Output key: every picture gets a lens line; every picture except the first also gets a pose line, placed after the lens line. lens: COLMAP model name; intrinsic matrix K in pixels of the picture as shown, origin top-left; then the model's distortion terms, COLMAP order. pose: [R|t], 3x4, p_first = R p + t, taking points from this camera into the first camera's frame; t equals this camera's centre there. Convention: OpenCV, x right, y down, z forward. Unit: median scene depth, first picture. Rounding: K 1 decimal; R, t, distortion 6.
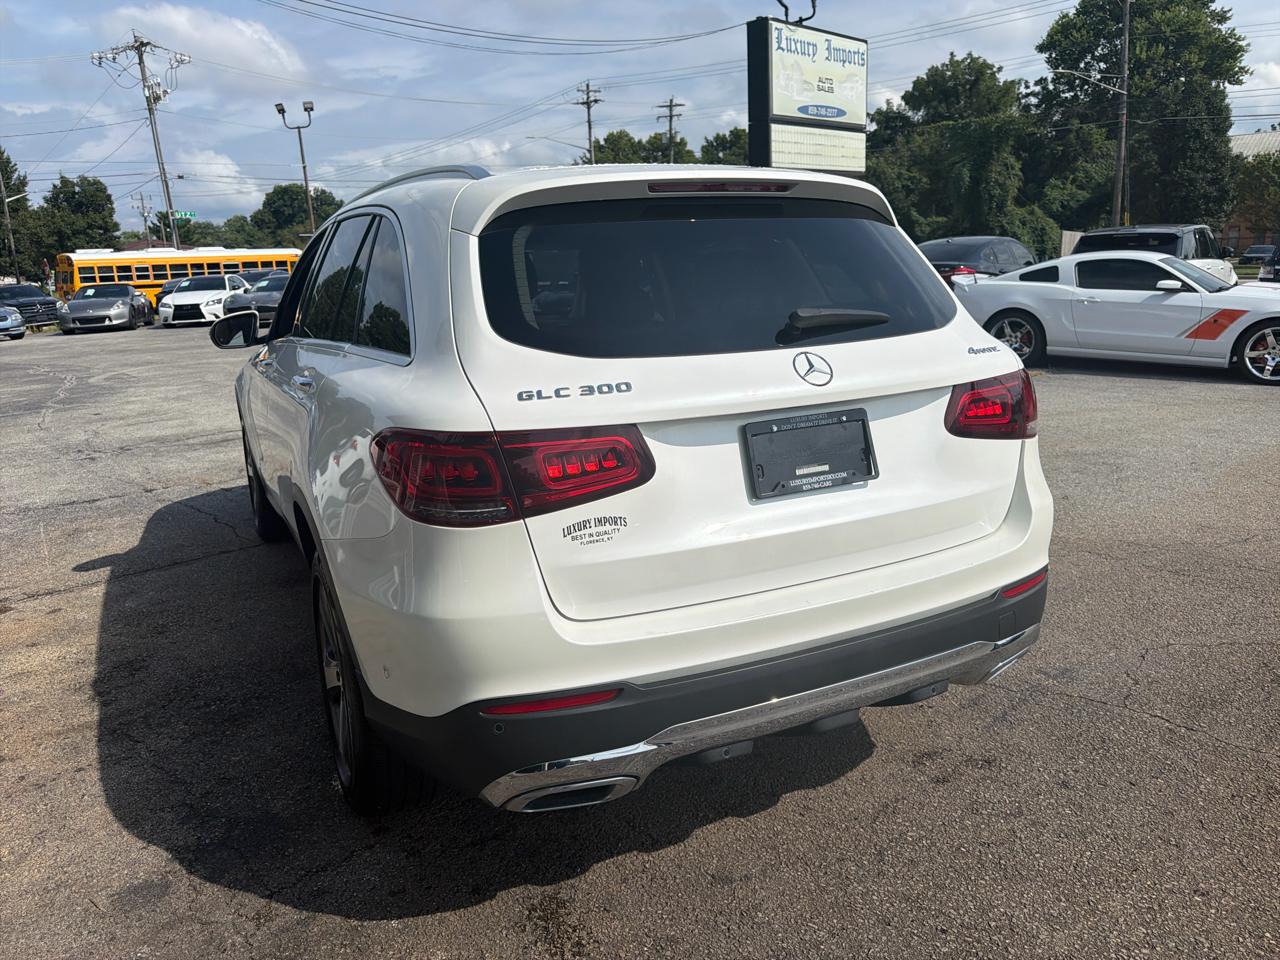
lens RADIAL K [[905.3, 0, 640.0], [0, 905.3, 480.0], [0, 0, 1]] dist [0.021655, -0.031132]
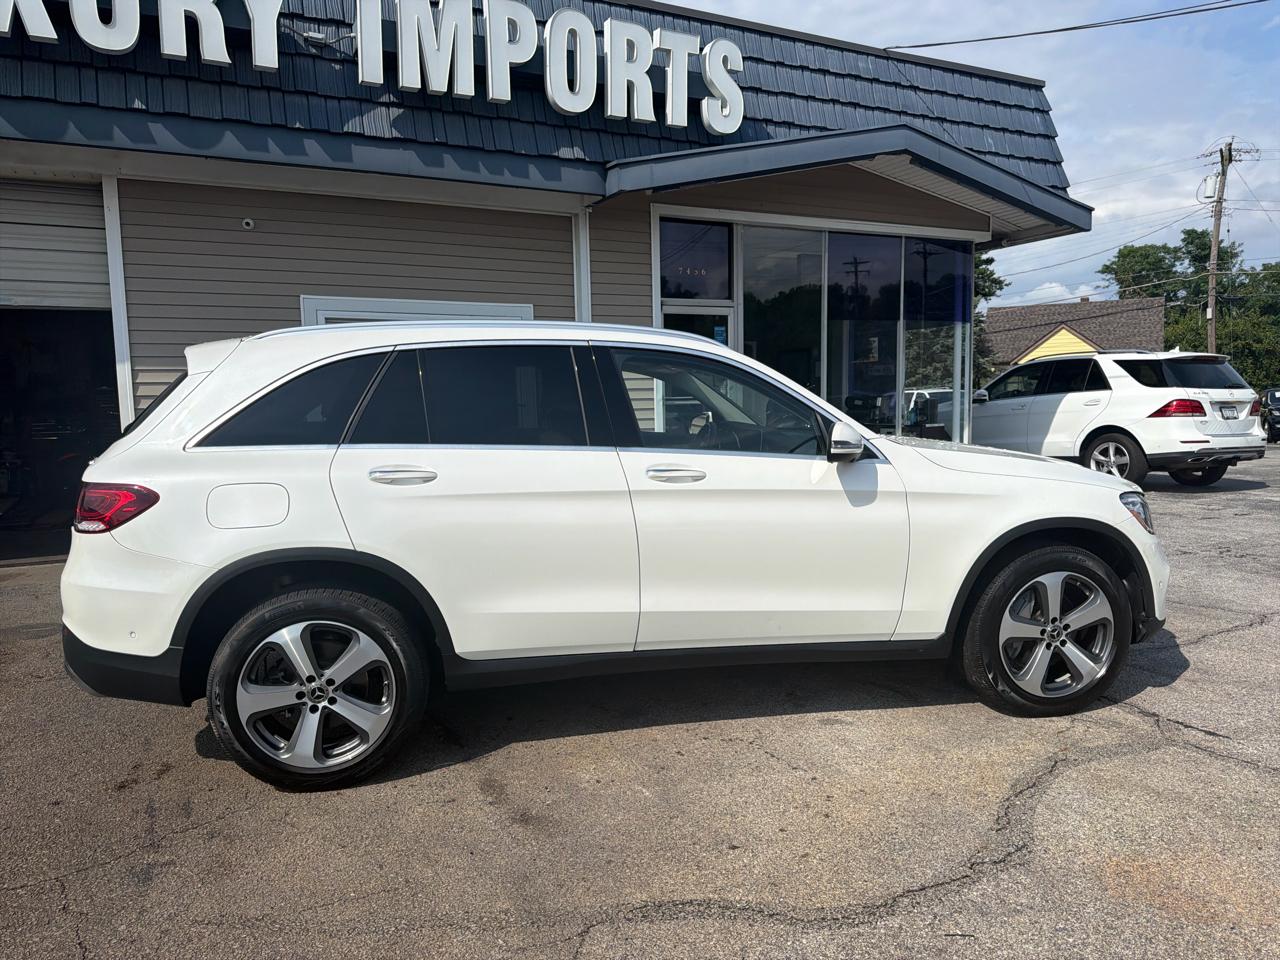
lens RADIAL K [[892.9, 0, 646.2], [0, 892.9, 487.6], [0, 0, 1]] dist [0.067329, -0.100068]
pose [[-0.255680, 0.147345, -0.955467, 0.164134], [-0.199082, 0.959110, 0.201181, -0.060759], [0.946041, 0.241654, -0.215892, 0.227958]]
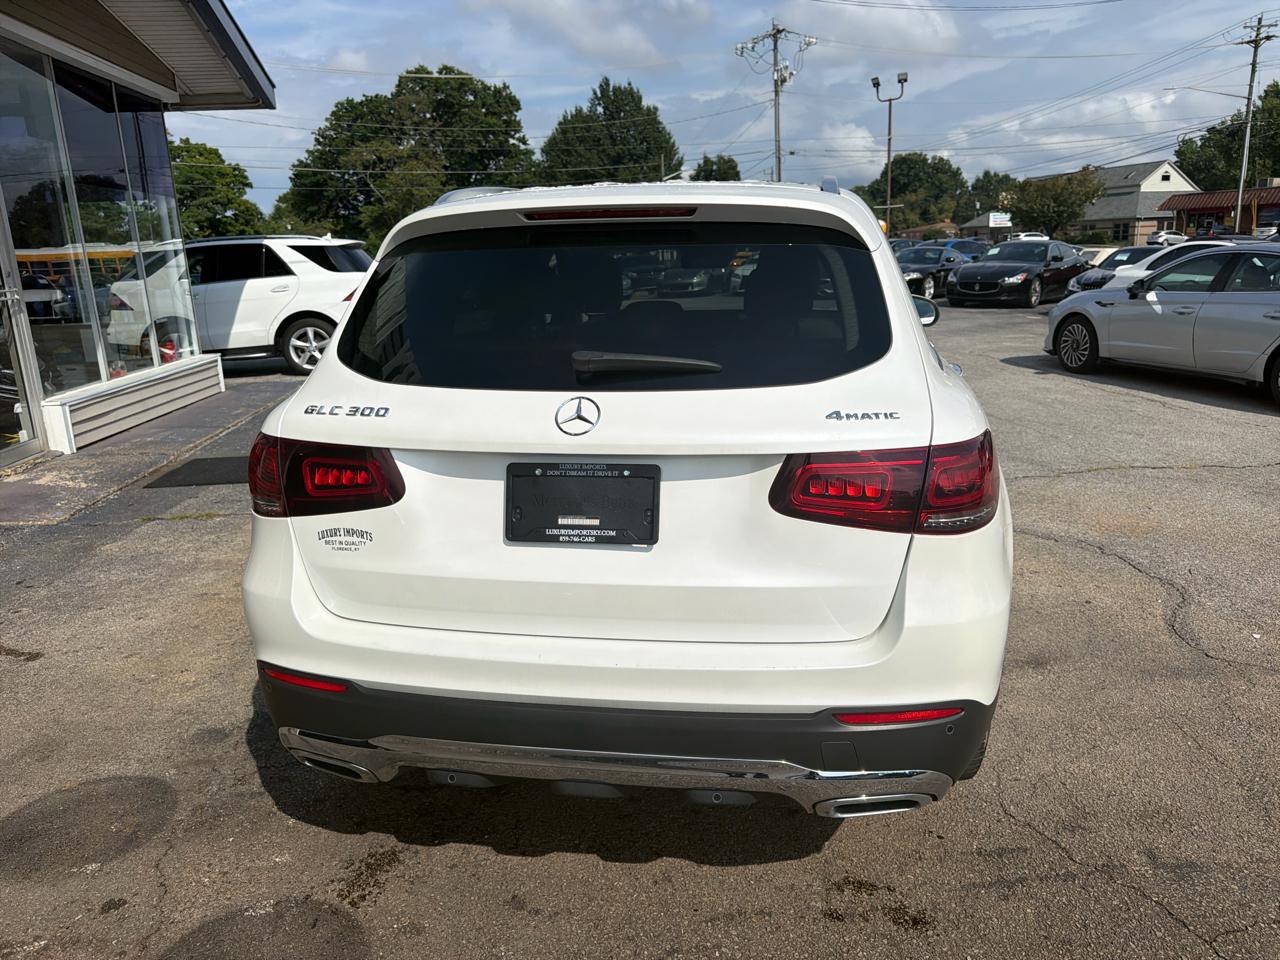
lens RADIAL K [[905.4, 0, 647.0], [0, 905.4, 484.7], [0, 0, 1]] dist [0.018450, -0.022962]
pose [[0.812484, 0.163082, -0.559709, 0.069957], [-0.142038, 0.986520, 0.081257, -0.012382], [0.565416, 0.013480, 0.824696, 0.024006]]
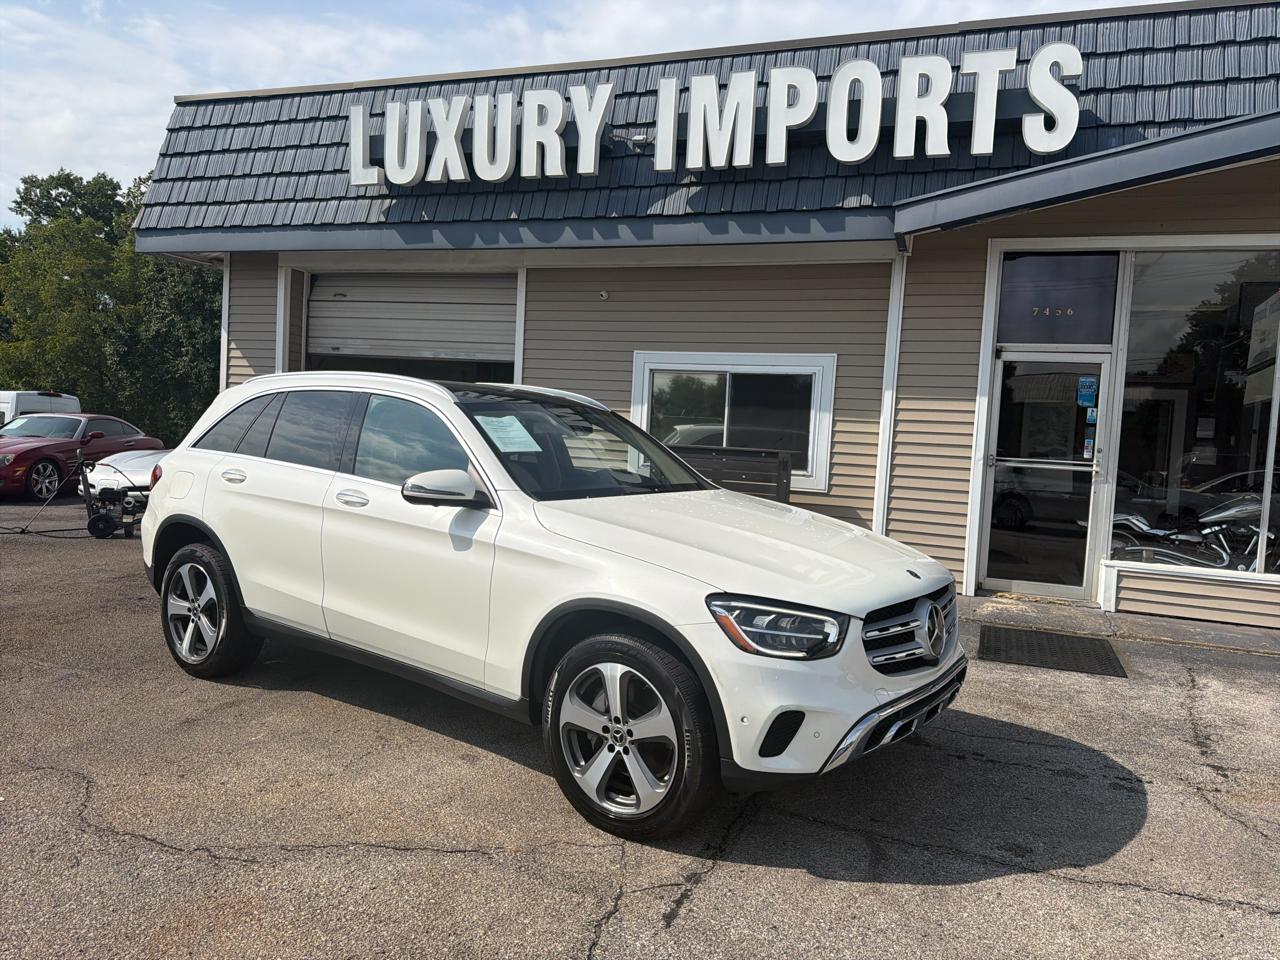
lens RADIAL K [[897.3, 0, 641.4], [0, 897.3, 484.1], [0, 0, 1]] dist [0.039109, -0.063463]
pose [[-0.884393, 0.028769, -0.465856, 0.044533], [-0.120090, 0.950471, 0.286678, -0.098442], [0.451030, 0.309480, -0.837135, 0.388925]]
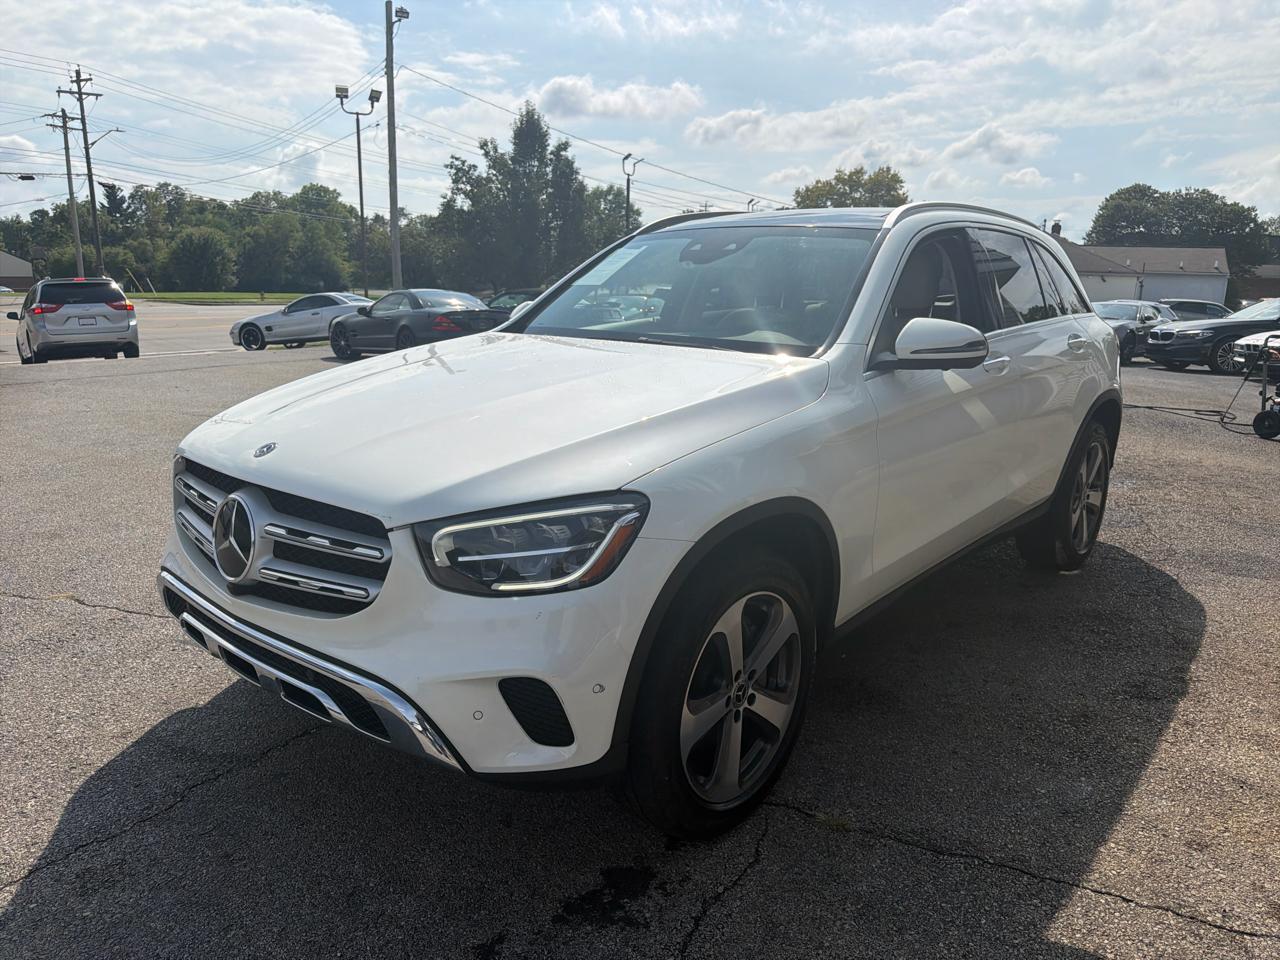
lens RADIAL K [[906.0, 0, 642.8], [0, 906.0, 459.6], [0, 0, 1]] dist [0.078820, -0.107572]
pose [[-0.383046, -0.153137, 0.910947, -0.190689], [0.208655, 0.946331, 0.246823, -0.057361], [-0.899855, 0.284618, -0.330536, 0.274180]]
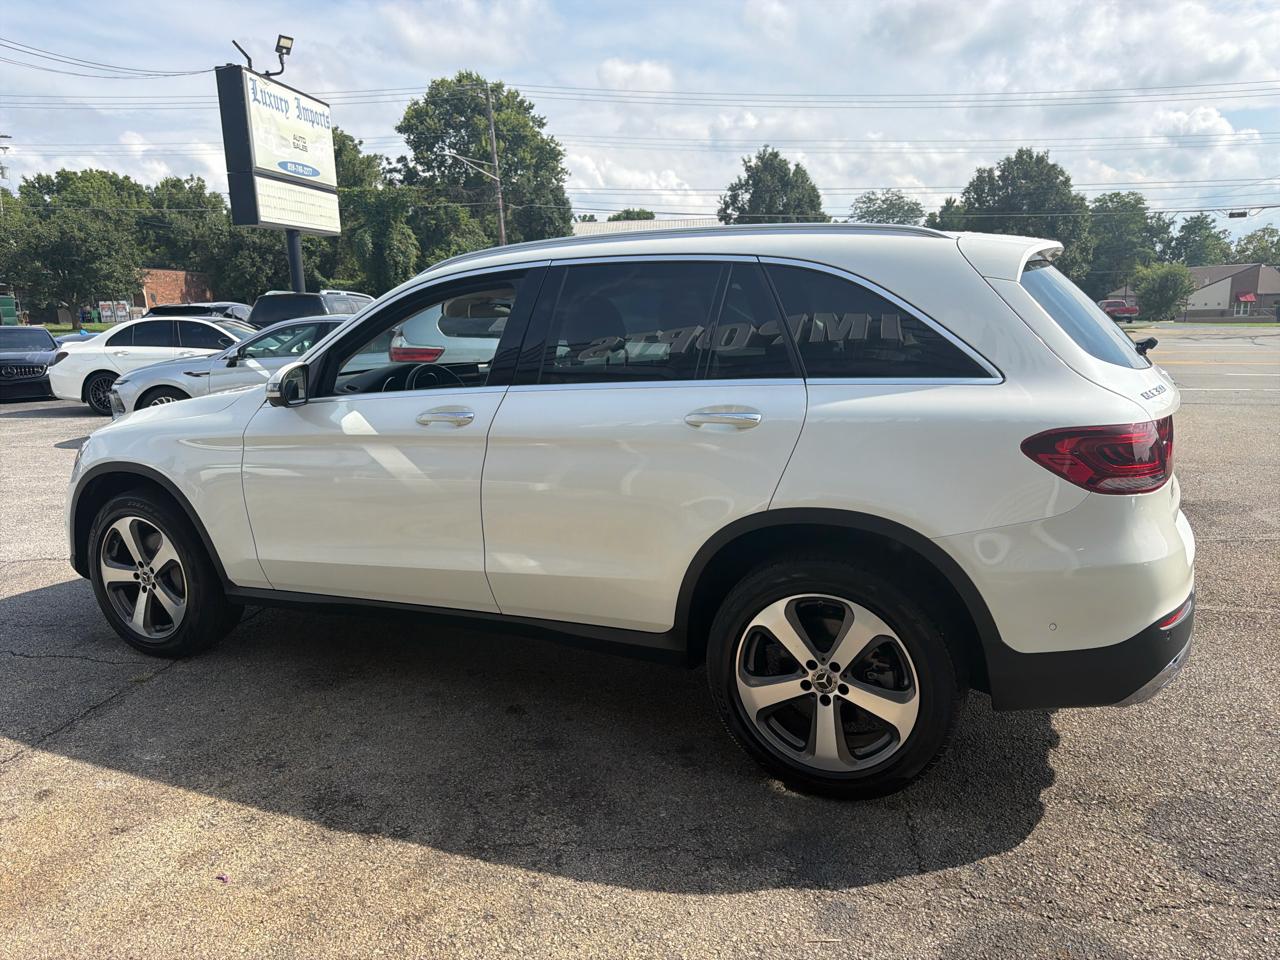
lens RADIAL K [[905.3, 0, 640.0], [0, 905.3, 480.0], [0, 0, 1]] dist [0.021655, -0.031132]
pose [[0.788087, -0.096030, 0.608027, -0.130480], [0.135367, 0.990613, -0.019000, -0.003544], [-0.600495, 0.097281, 0.793689, 0.029016]]
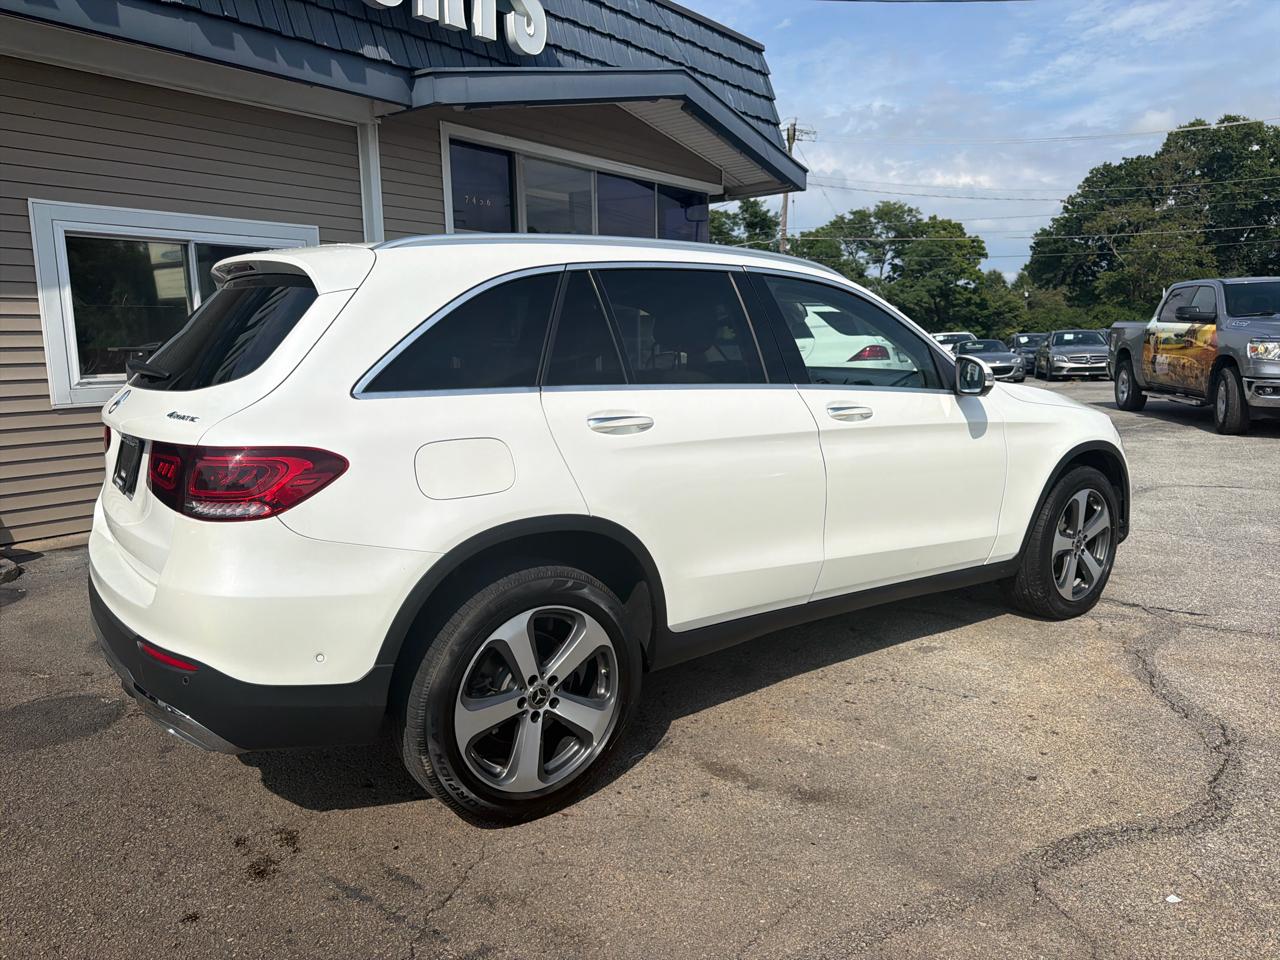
lens RADIAL K [[900.2, 0, 637.3], [0, 900.2, 472.8], [0, 0, 1]] dist [0.042035, -0.059927]
pose [[0.175187, 0.188465, -0.966328, 0.152776], [-0.225700, 0.963056, 0.146910, -0.036222], [0.958316, 0.192364, 0.211251, 0.132874]]
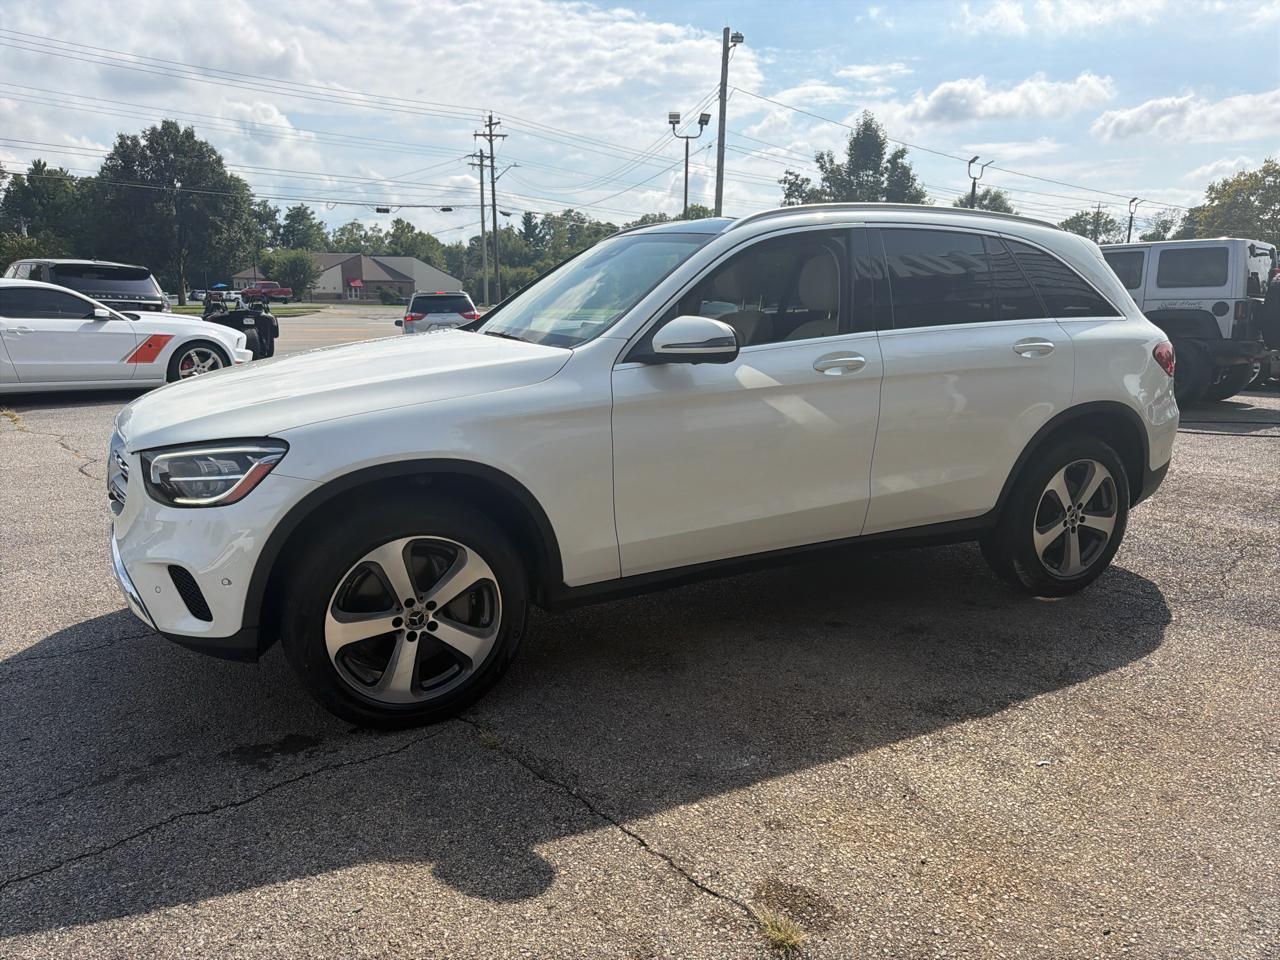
lens RADIAL K [[897.3, 0, 641.4], [0, 897.3, 484.1], [0, 0, 1]] dist [0.039109, -0.063463]
pose [[0.002904, -0.181317, 0.983421, -0.223895], [0.219939, 0.959460, 0.176249, -0.035581], [-0.975509, 0.215780, 0.042665, 0.193824]]
